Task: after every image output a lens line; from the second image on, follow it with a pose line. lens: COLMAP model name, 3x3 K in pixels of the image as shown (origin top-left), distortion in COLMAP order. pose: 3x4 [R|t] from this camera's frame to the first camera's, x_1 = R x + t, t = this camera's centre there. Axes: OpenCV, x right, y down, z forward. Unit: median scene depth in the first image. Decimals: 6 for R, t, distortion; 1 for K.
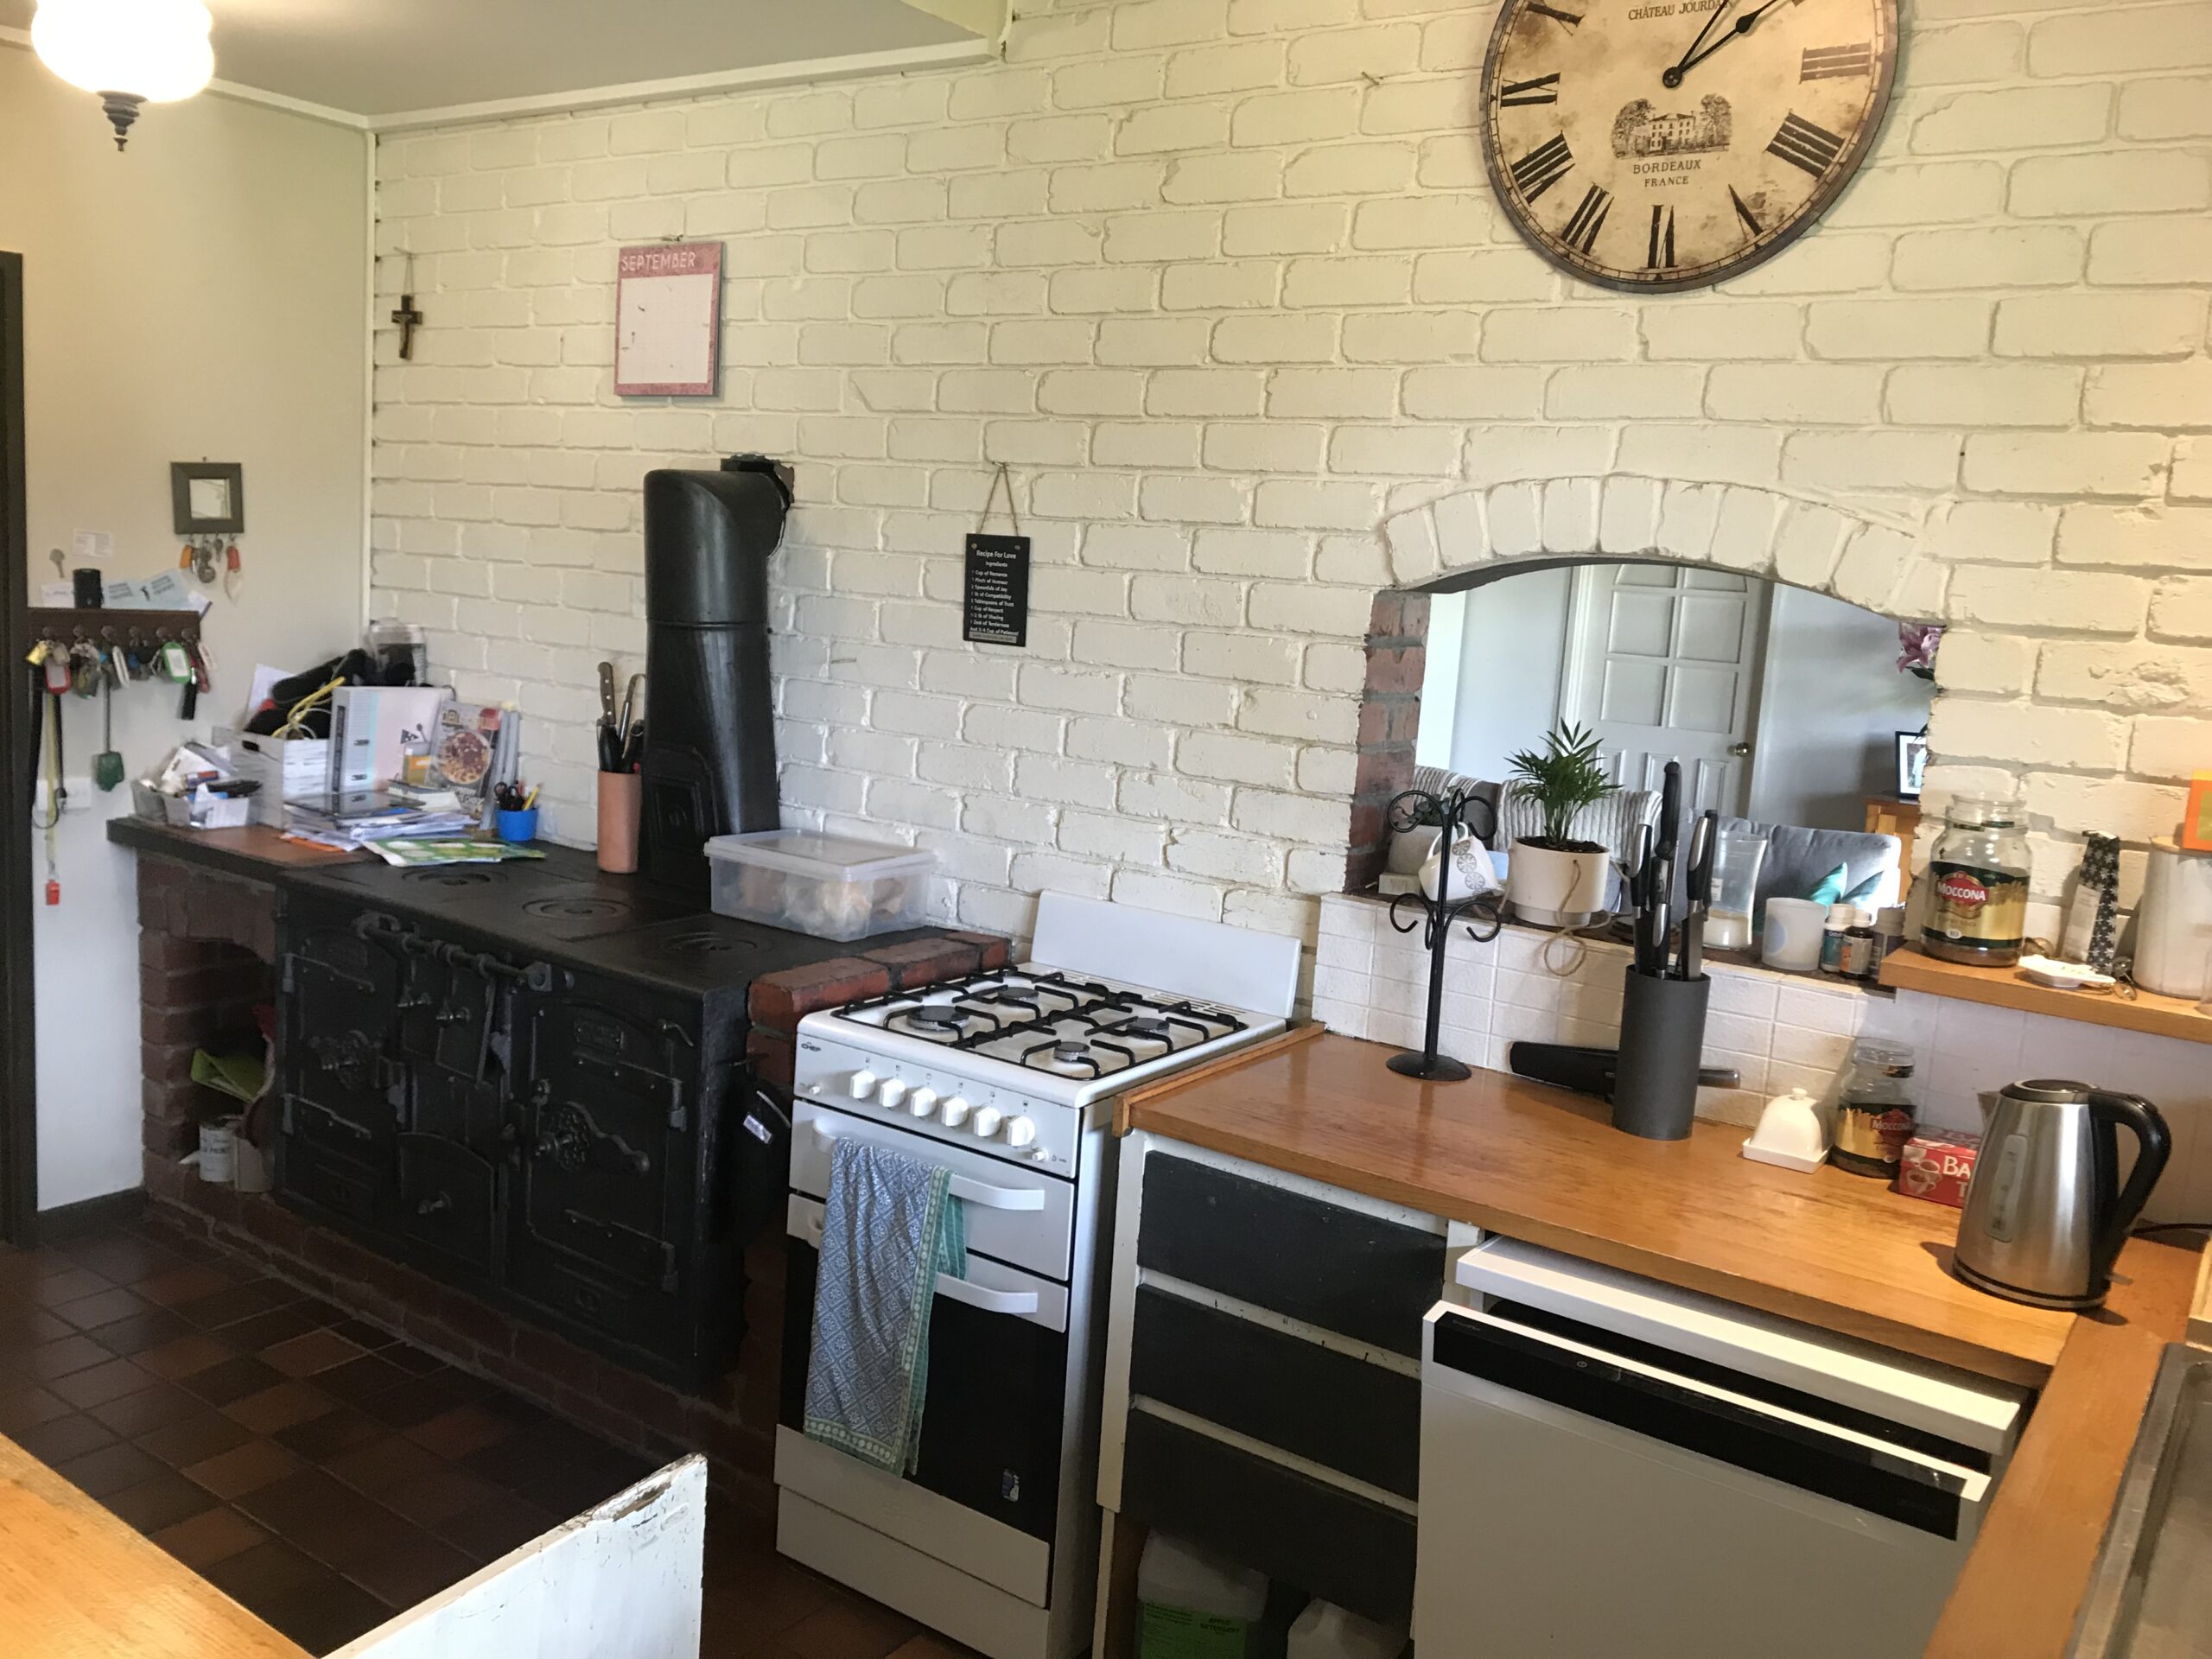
lens RADIAL K [[1836.5, 0, 1111.1], [0, 1836.5, 842.9], [0, 0, 1]] dist [0.056180, -0.002111]
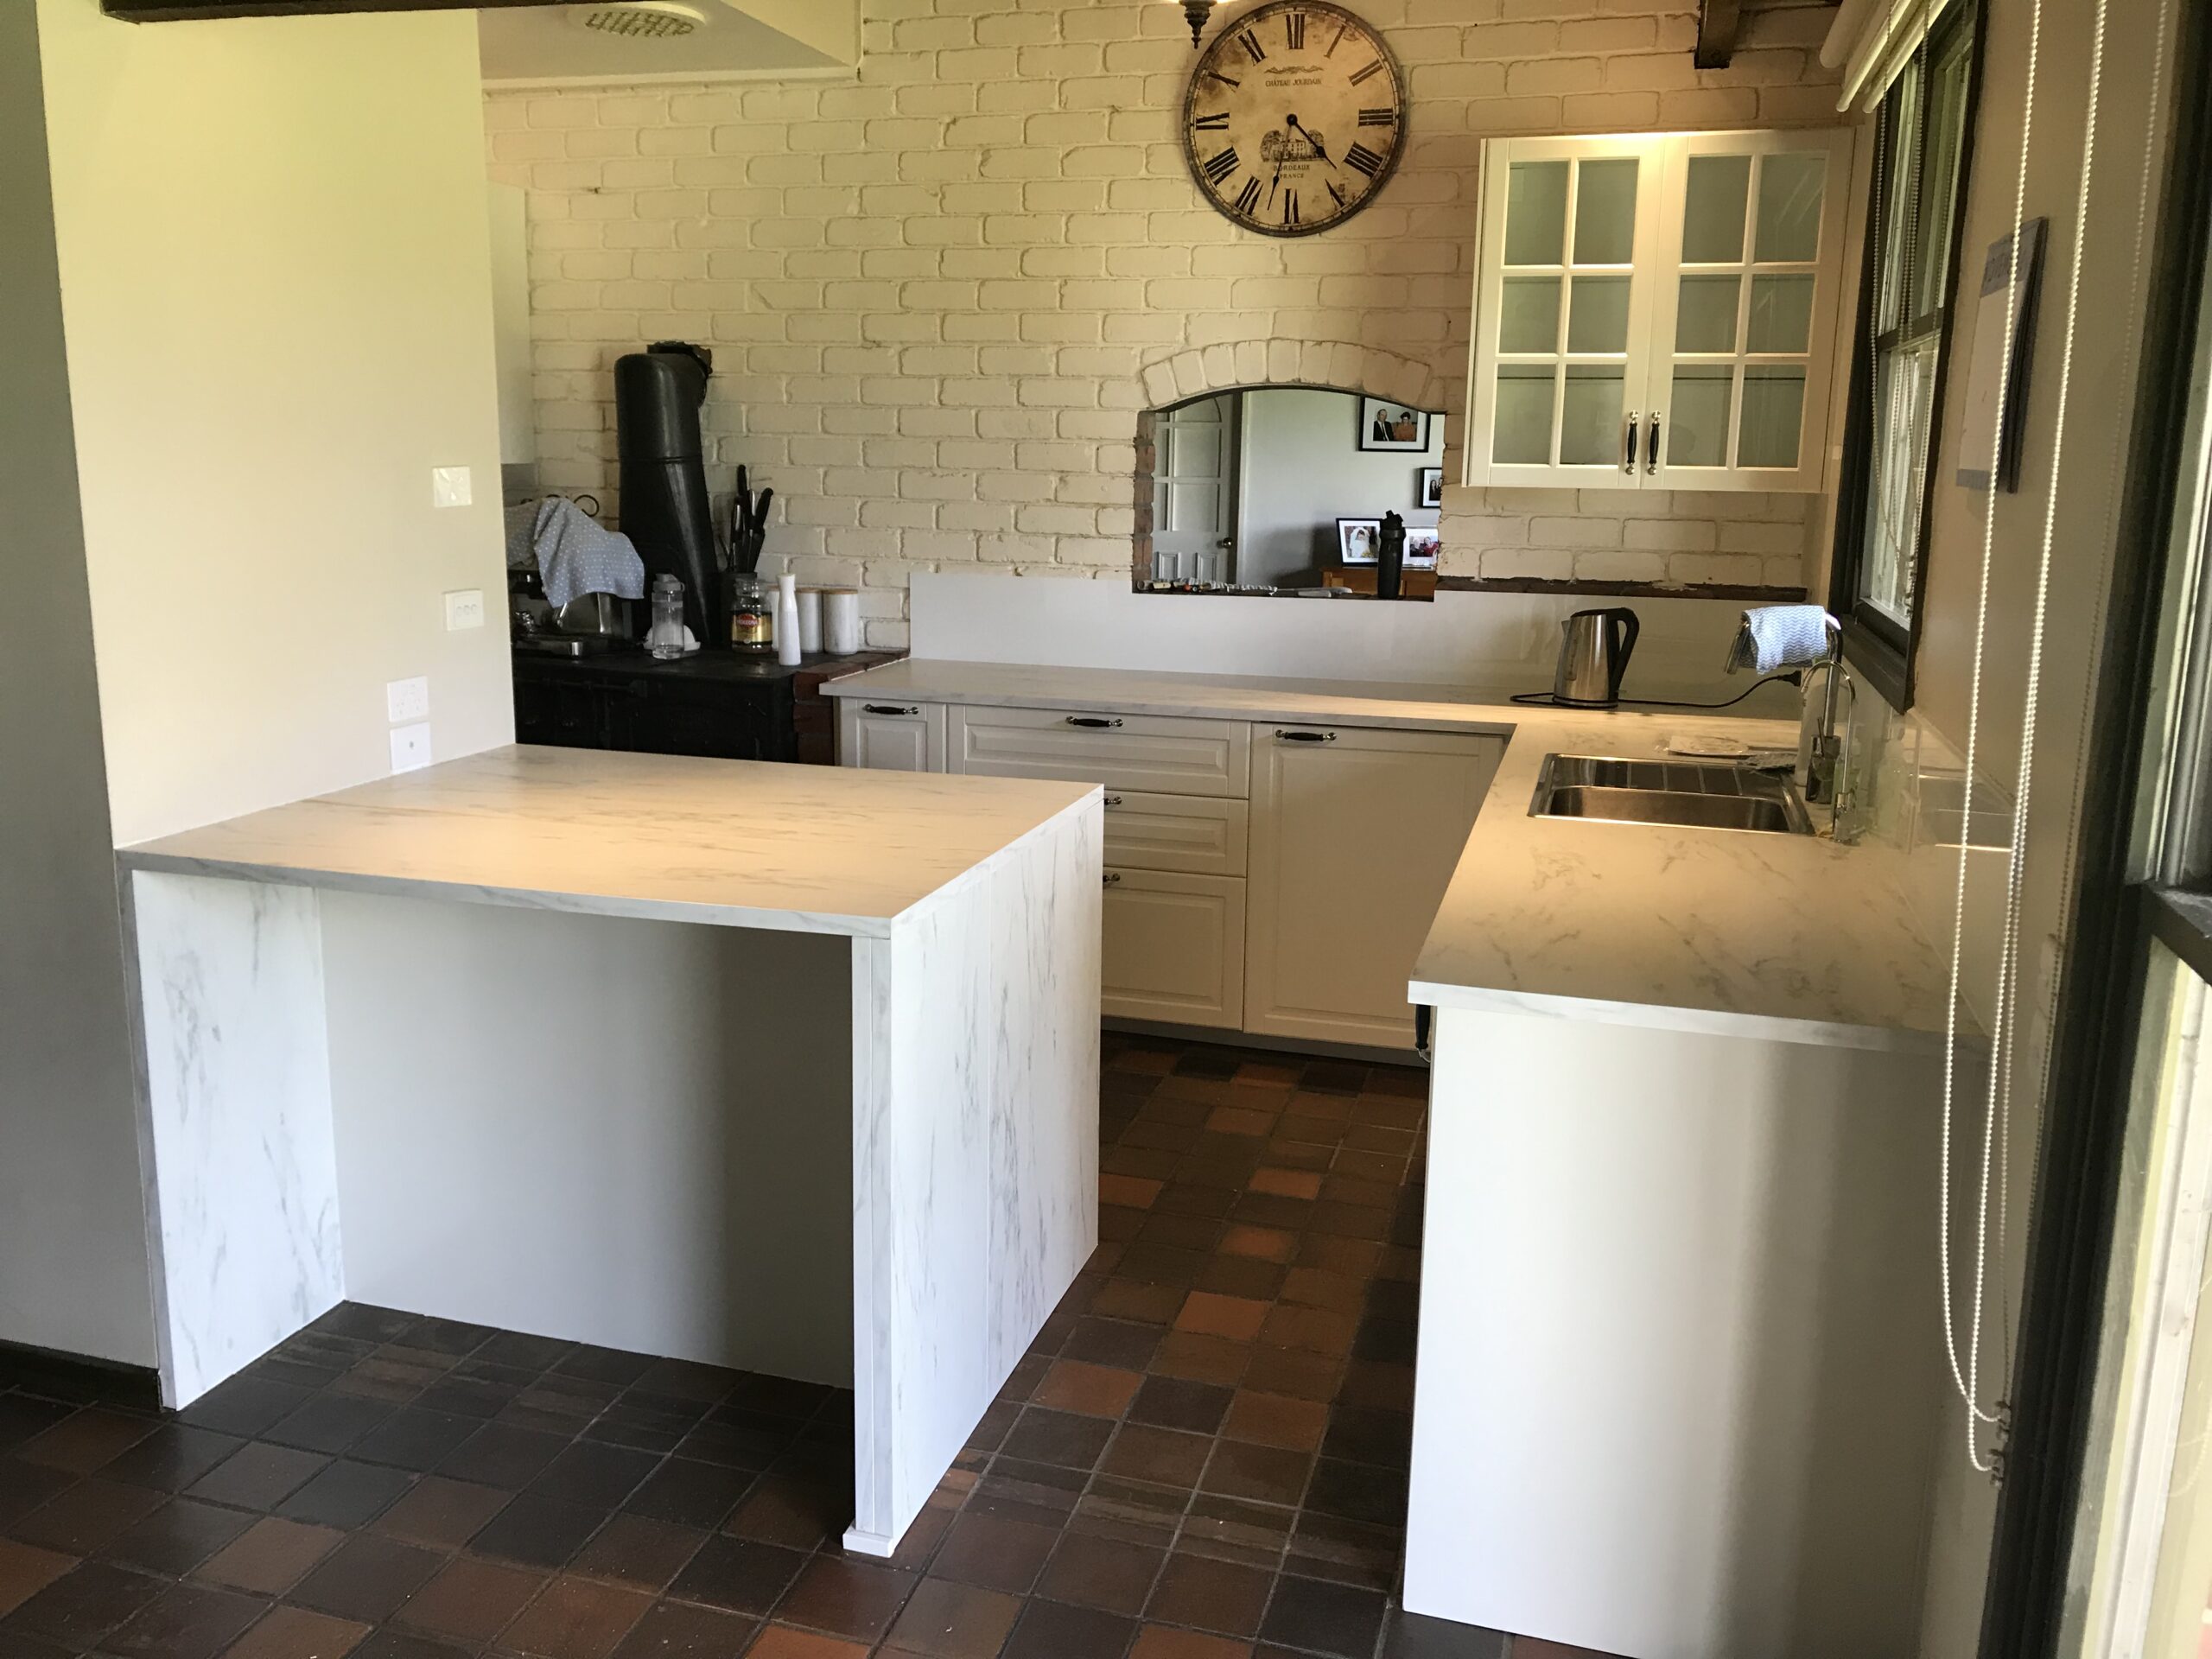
lens RADIAL K [[1836.5, 0, 1102.1], [0, 1836.5, 814.8], [0, 0, 1]] dist [0.056180, -0.002111]
pose [[0.945109, -0.111094, 0.307291, -0.453097], [0.093839, 0.993094, 0.070420, 0.110319], [-0.312992, -0.037719, 0.949006, -0.620890]]
